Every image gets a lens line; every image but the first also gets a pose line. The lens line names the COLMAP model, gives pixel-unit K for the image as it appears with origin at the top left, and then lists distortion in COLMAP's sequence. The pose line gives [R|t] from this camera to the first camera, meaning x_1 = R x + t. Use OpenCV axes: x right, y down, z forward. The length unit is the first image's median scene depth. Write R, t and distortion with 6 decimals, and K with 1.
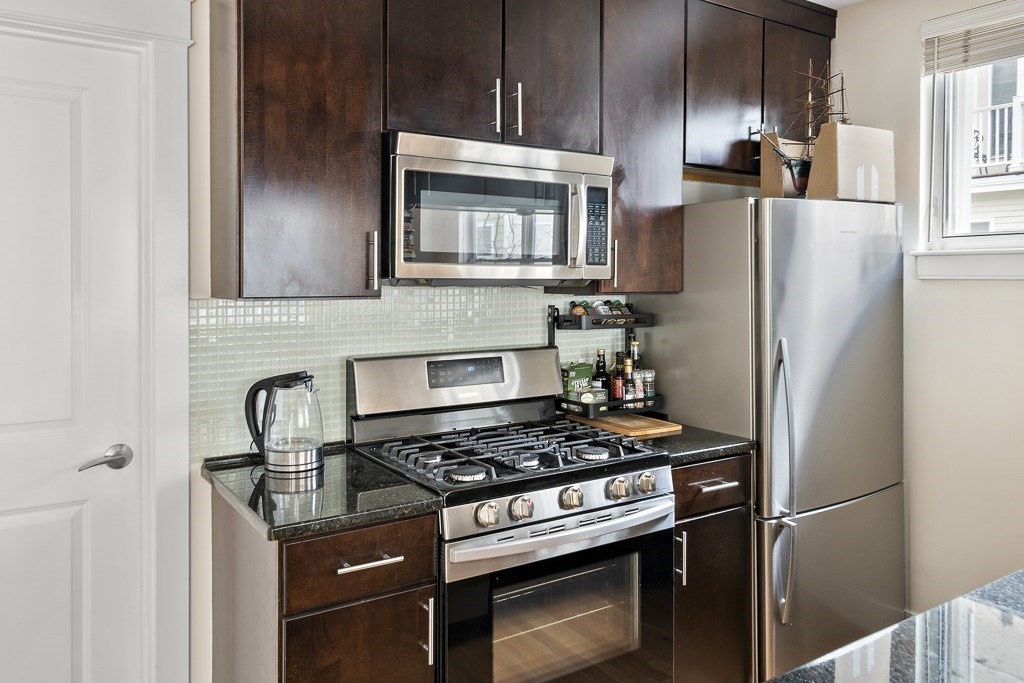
lens RADIAL K [[781.3, 0, 502.5], [0, 781.3, 292.7], [0, 0, 1]] dist [0.008106, -0.011795]
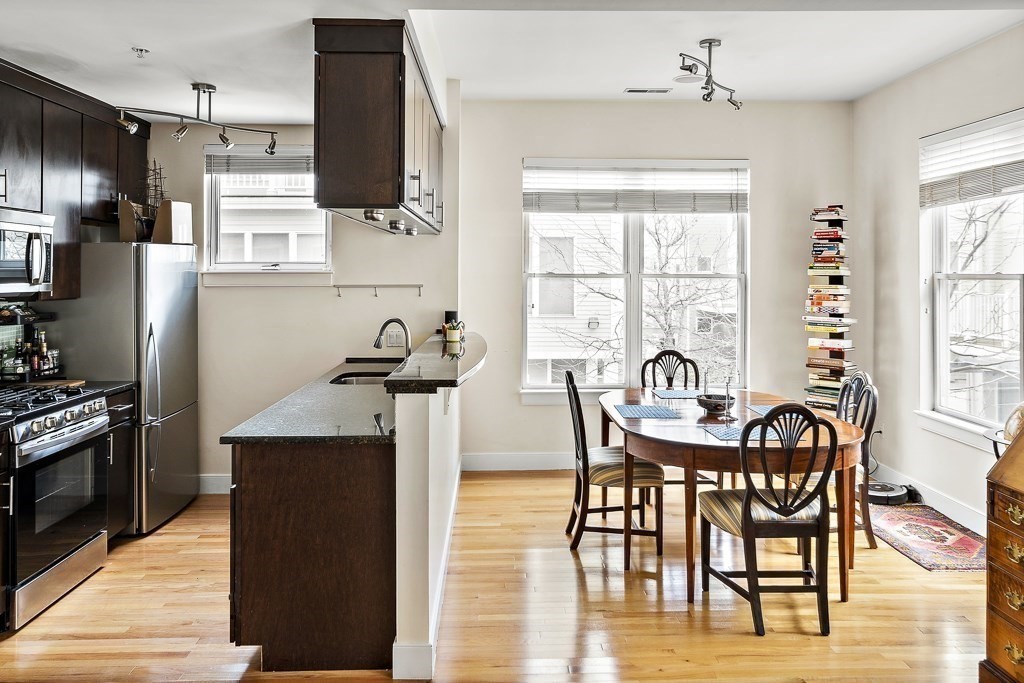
lens RADIAL K [[781.3, 0, 508.8], [0, 781.3, 267.9], [0, 0, 1]] dist [0.008106, -0.011795]
pose [[0.532695, 0.005005, 0.846292, -0.674065], [0.017948, 0.999691, -0.017209, -0.018798], [-0.846117, 0.024357, 0.532441, -0.606149]]
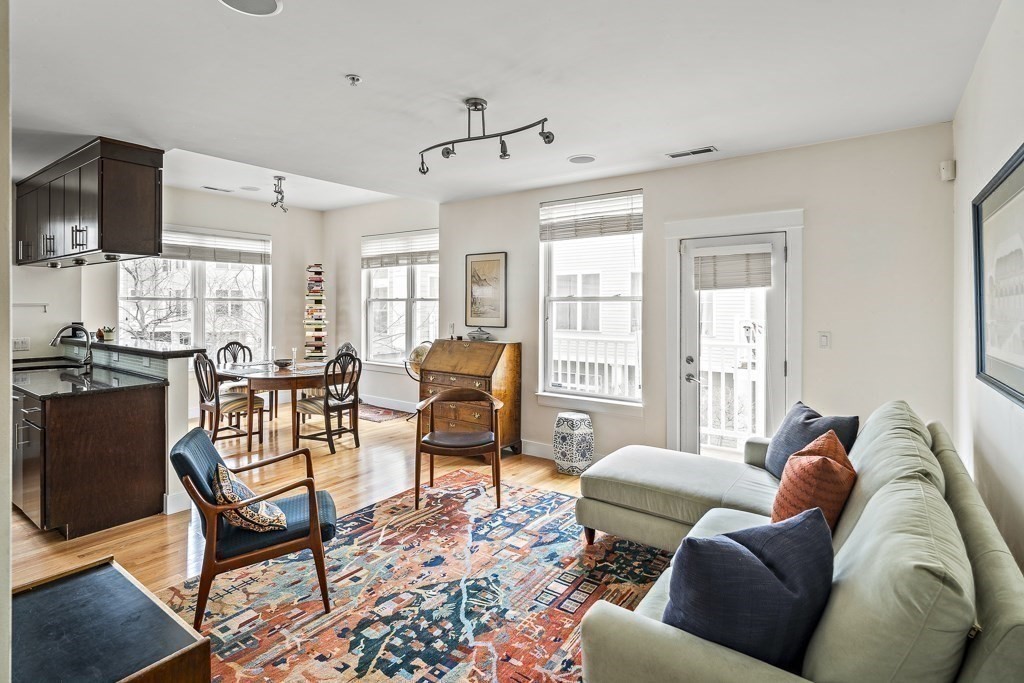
lens RADIAL K [[509.5, 0, 513.9], [0, 509.5, 305.7], [0, 0, 1]] dist [0.005099, -0.002627]
pose [[-0.341942, -0.004077, 0.939712, -1.336127], [0.018392, 0.999770, 0.011030, 0.002775], [-0.939541, 0.021055, -0.341788, -0.273112]]
